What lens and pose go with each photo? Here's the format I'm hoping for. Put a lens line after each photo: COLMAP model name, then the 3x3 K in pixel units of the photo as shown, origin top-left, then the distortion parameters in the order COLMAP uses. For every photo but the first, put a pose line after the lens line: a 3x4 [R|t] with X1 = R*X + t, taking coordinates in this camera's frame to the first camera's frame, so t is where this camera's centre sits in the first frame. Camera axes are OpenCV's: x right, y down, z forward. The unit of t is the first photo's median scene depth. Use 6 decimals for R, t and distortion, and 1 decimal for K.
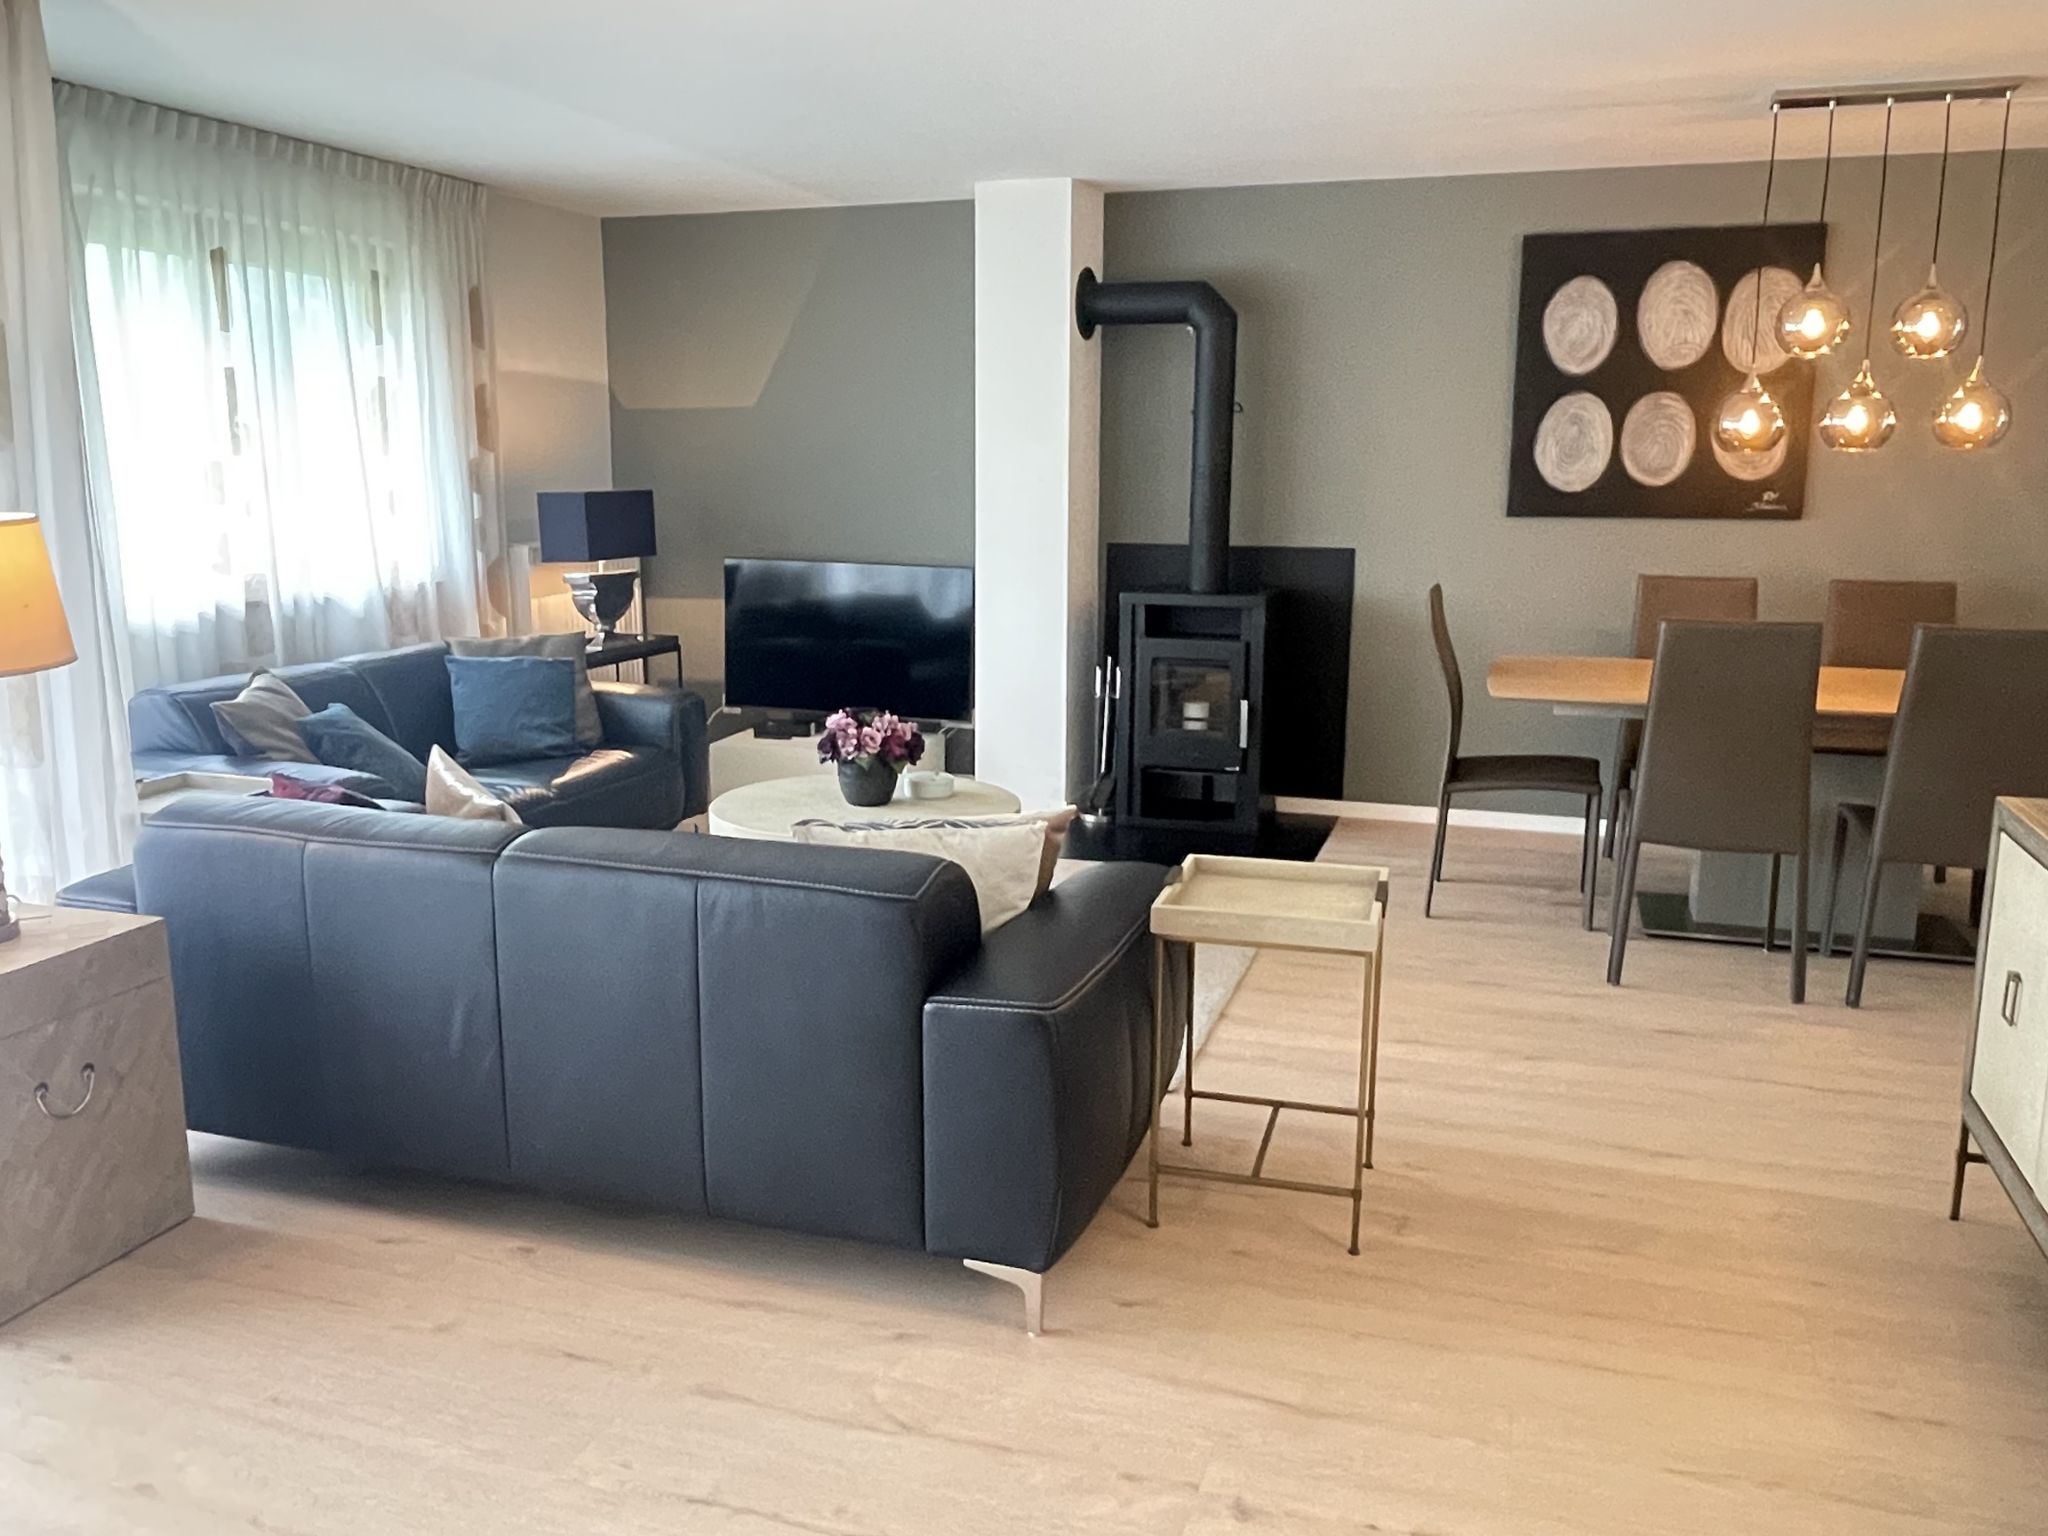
lens RADIAL K [[1592.5, 0, 1020.9], [0, 1592.5, 779.6], [0, 0, 1]] dist [0.020677, -0.047158]
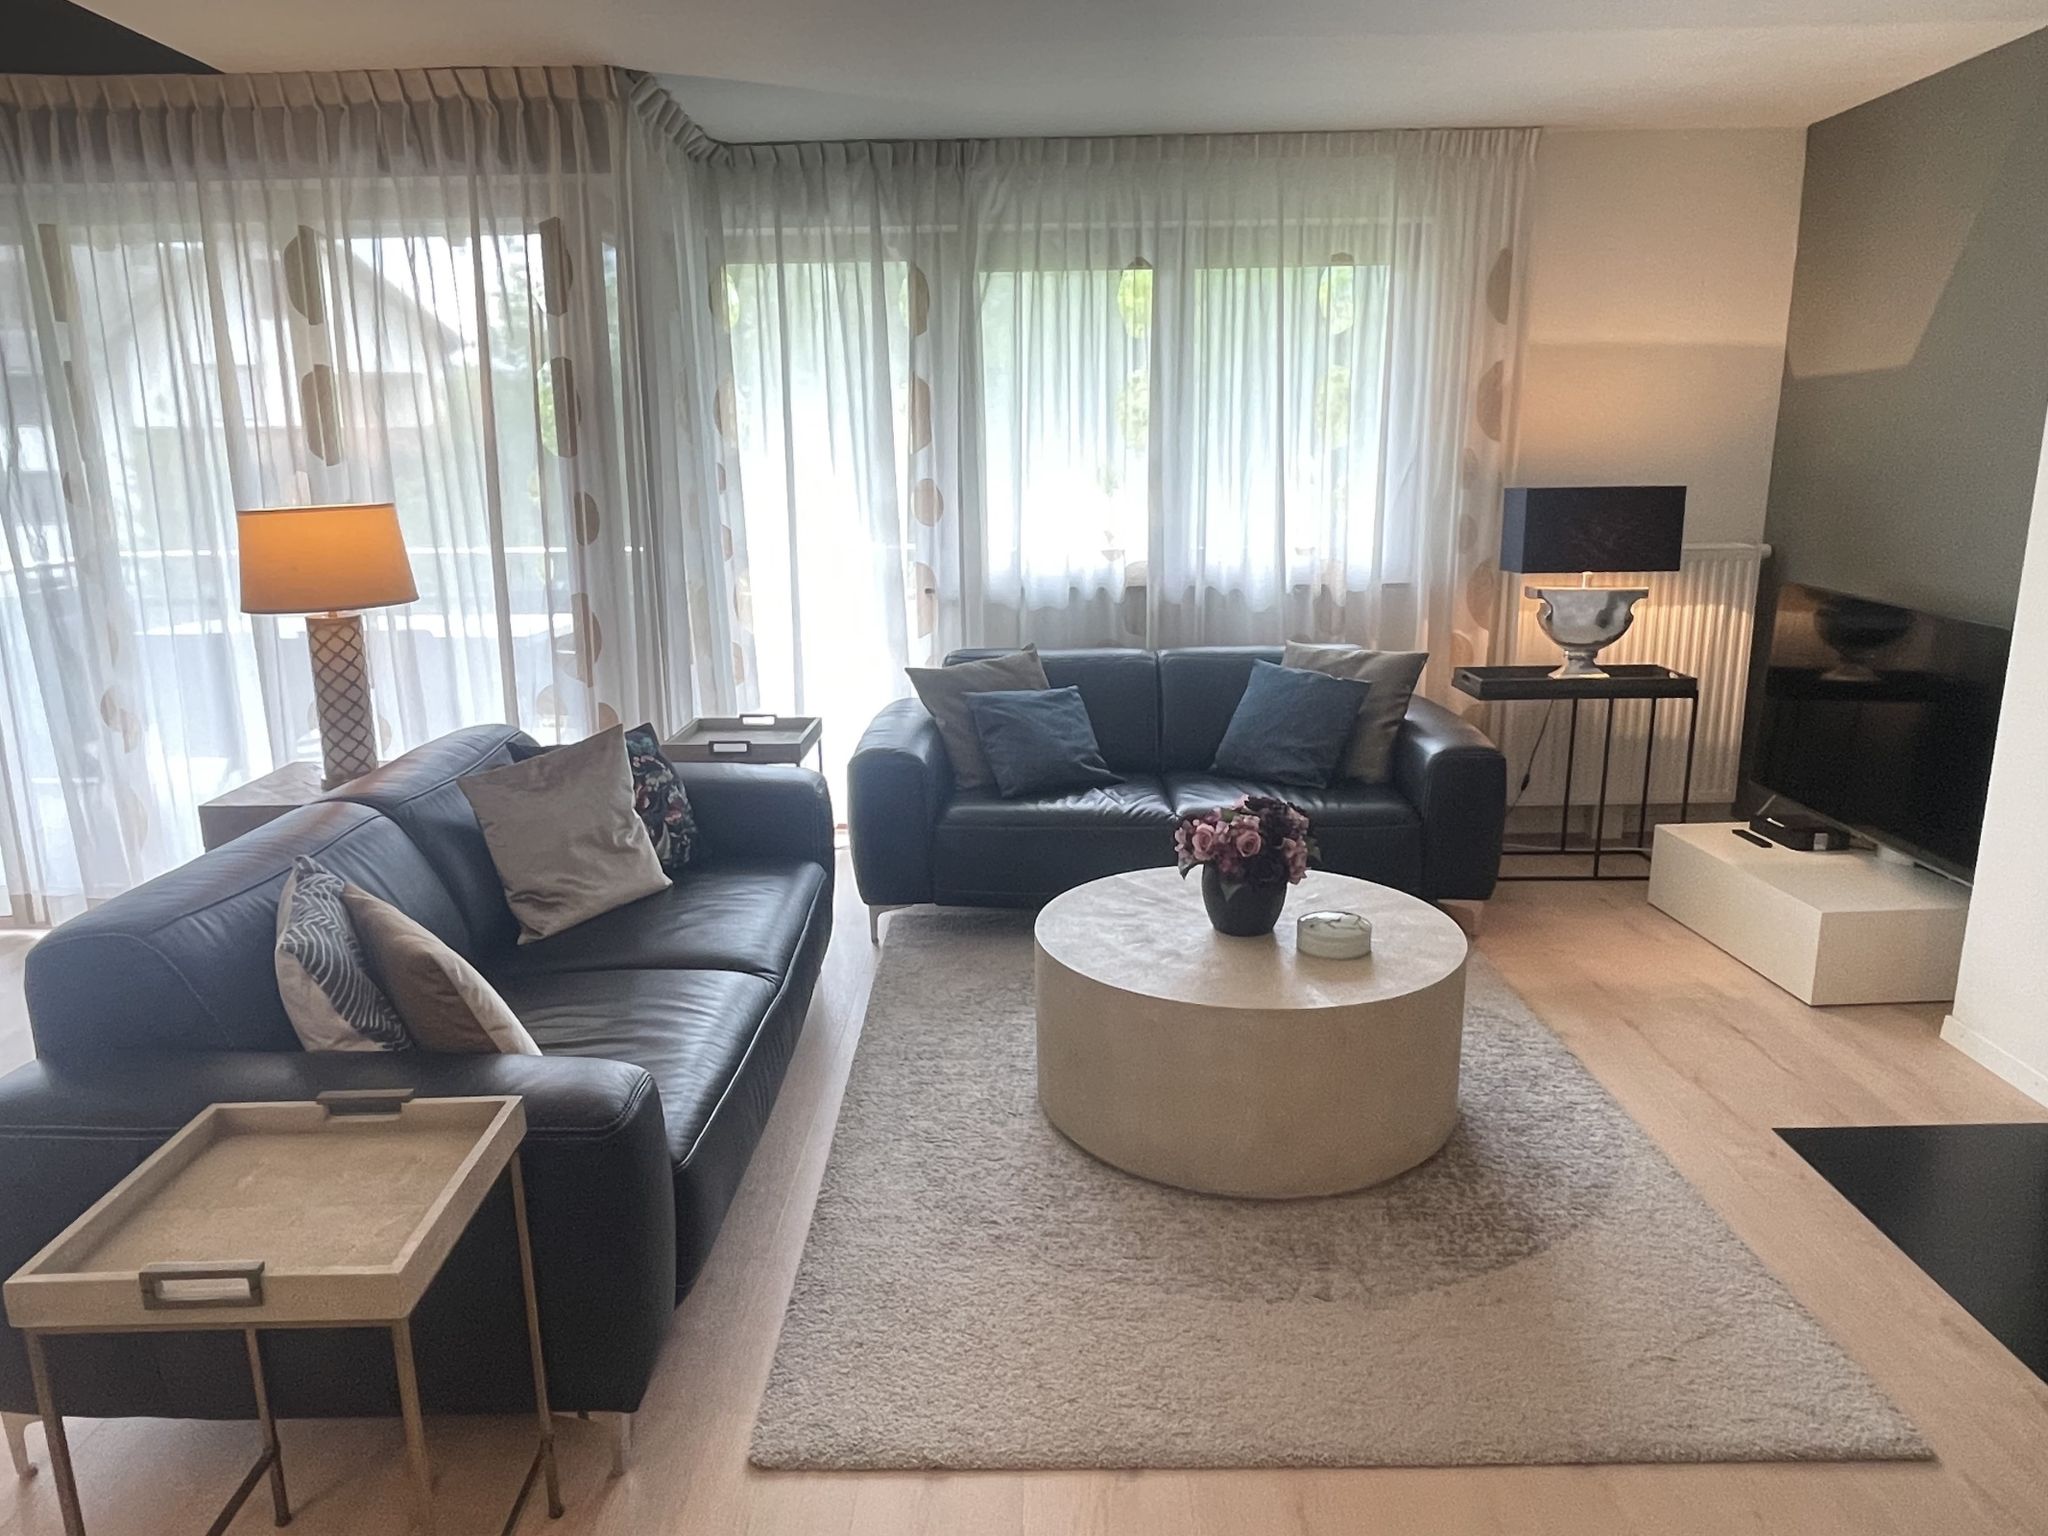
lens RADIAL K [[1380.0, 0, 1007.9], [0, 1380.0, 779.2], [0, 0, 1]] dist [0.016202, -0.034662]
pose [[0.301138, 0.214836, -0.929065, 0.421539], [-0.174220, 0.970287, 0.167899, -0.132475], [0.937530, 0.111301, 0.329619, 0.650788]]
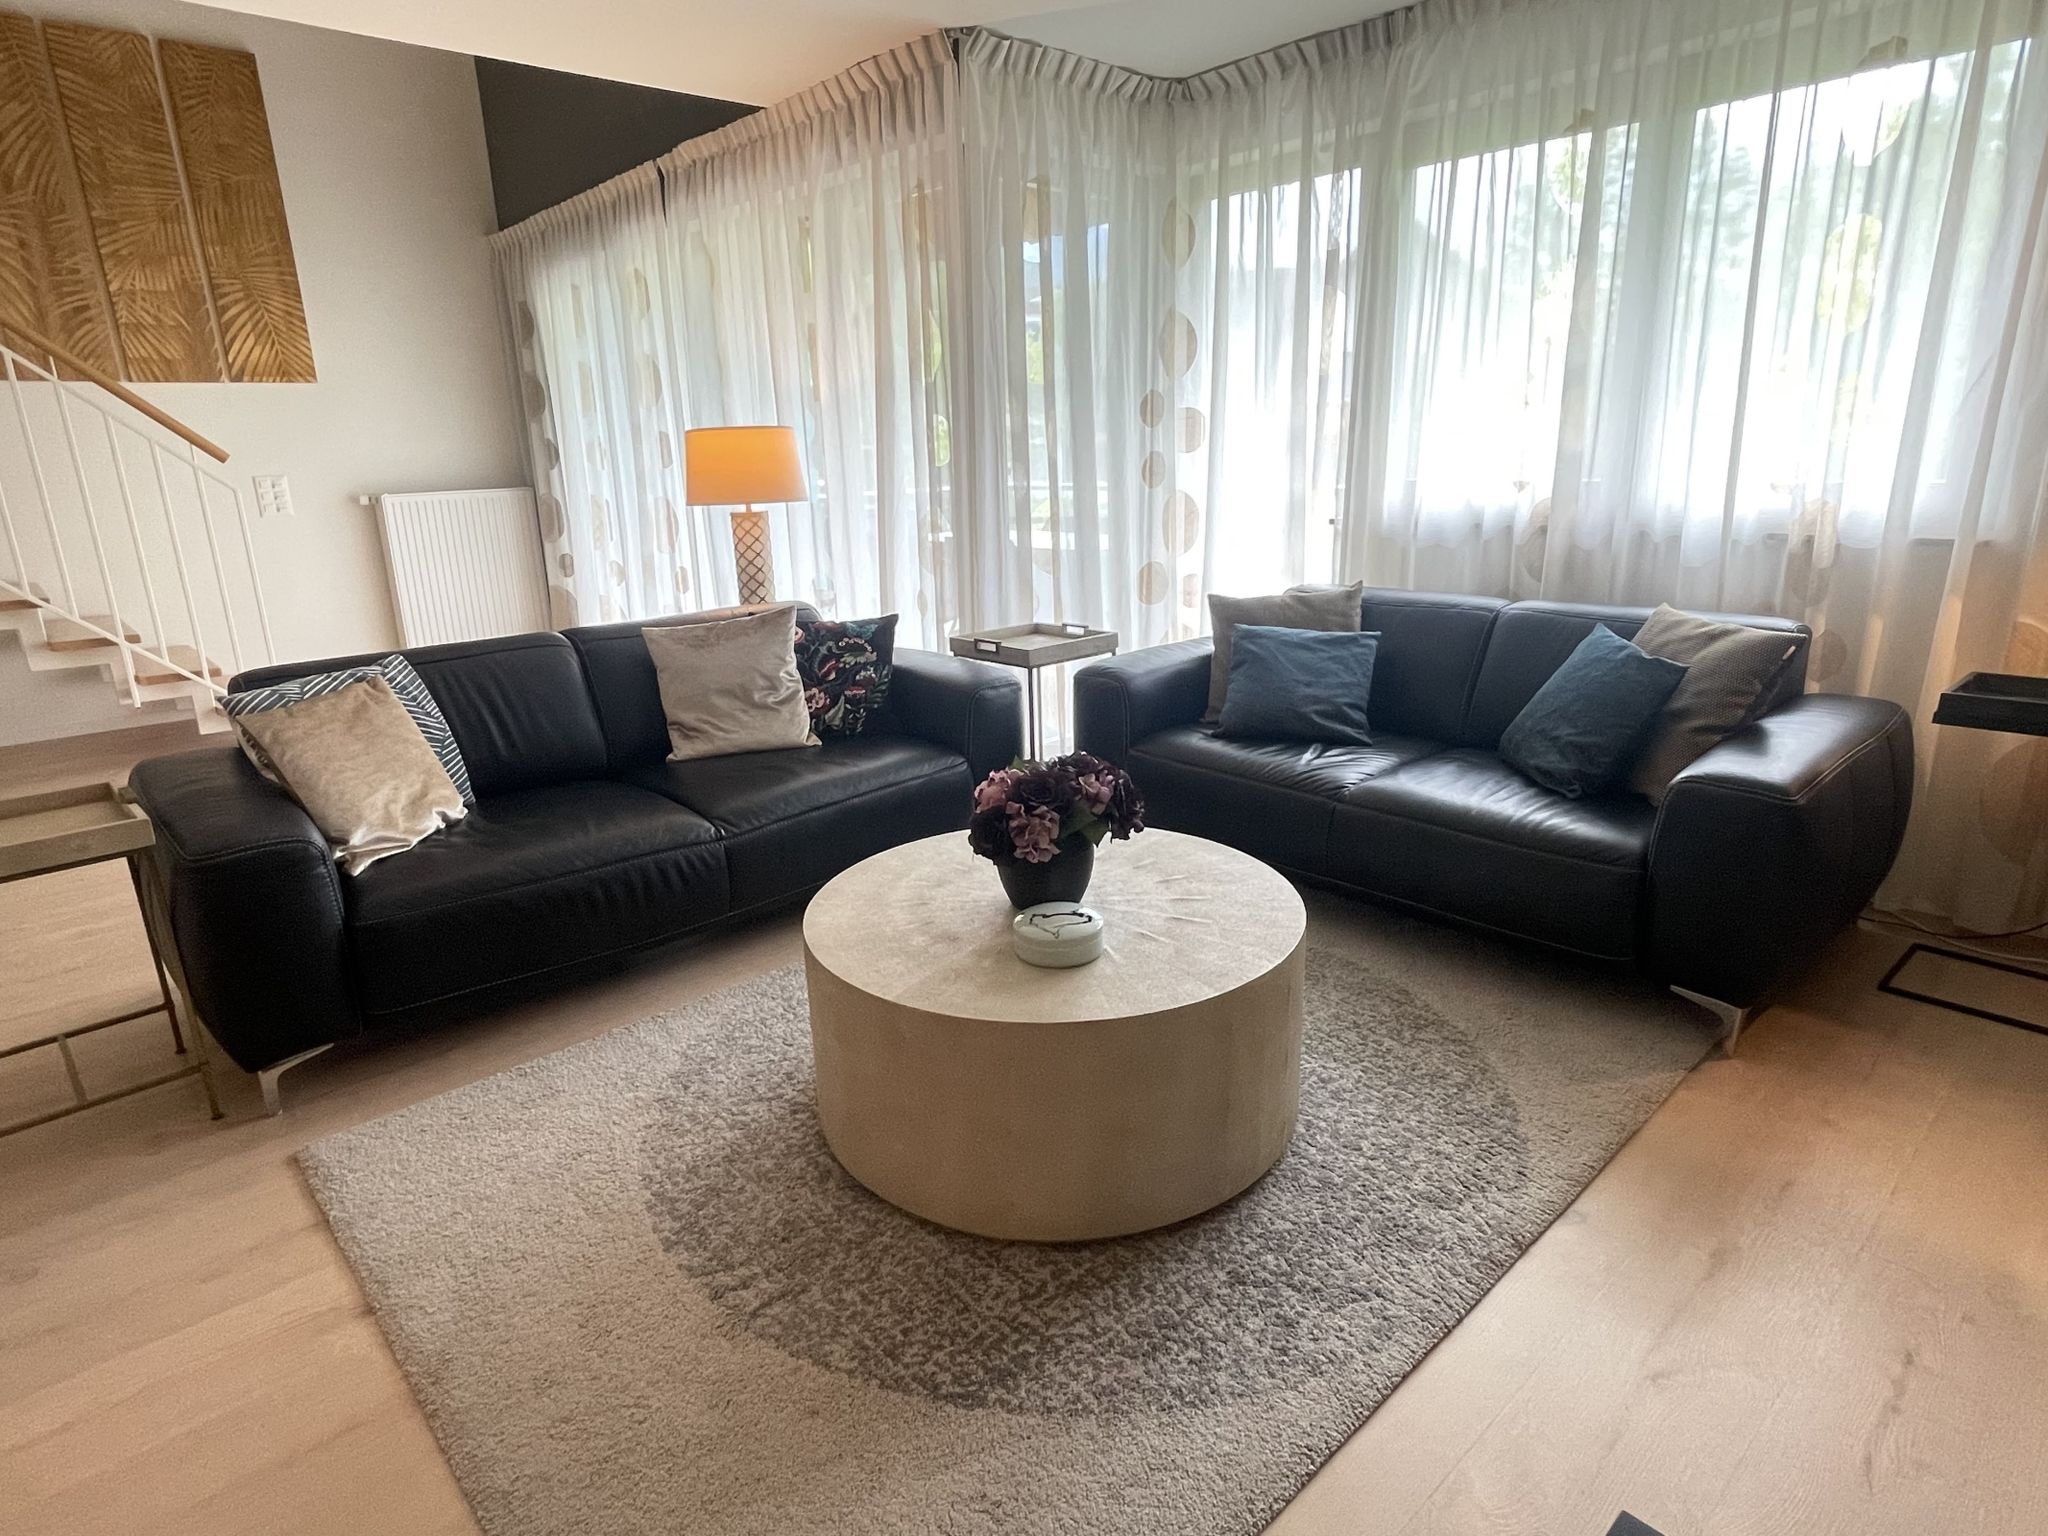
lens RADIAL K [[1177.2, 0, 1022.1], [0, 1177.2, 753.5], [0, 0, 1]] dist [-0.004650, -0.002882]
pose [[-0.489805, 0.237951, -0.838731, 0.265469], [-0.142509, 0.927242, 0.346284, -0.187894], [0.860106, 0.289139, -0.420258, 1.114580]]
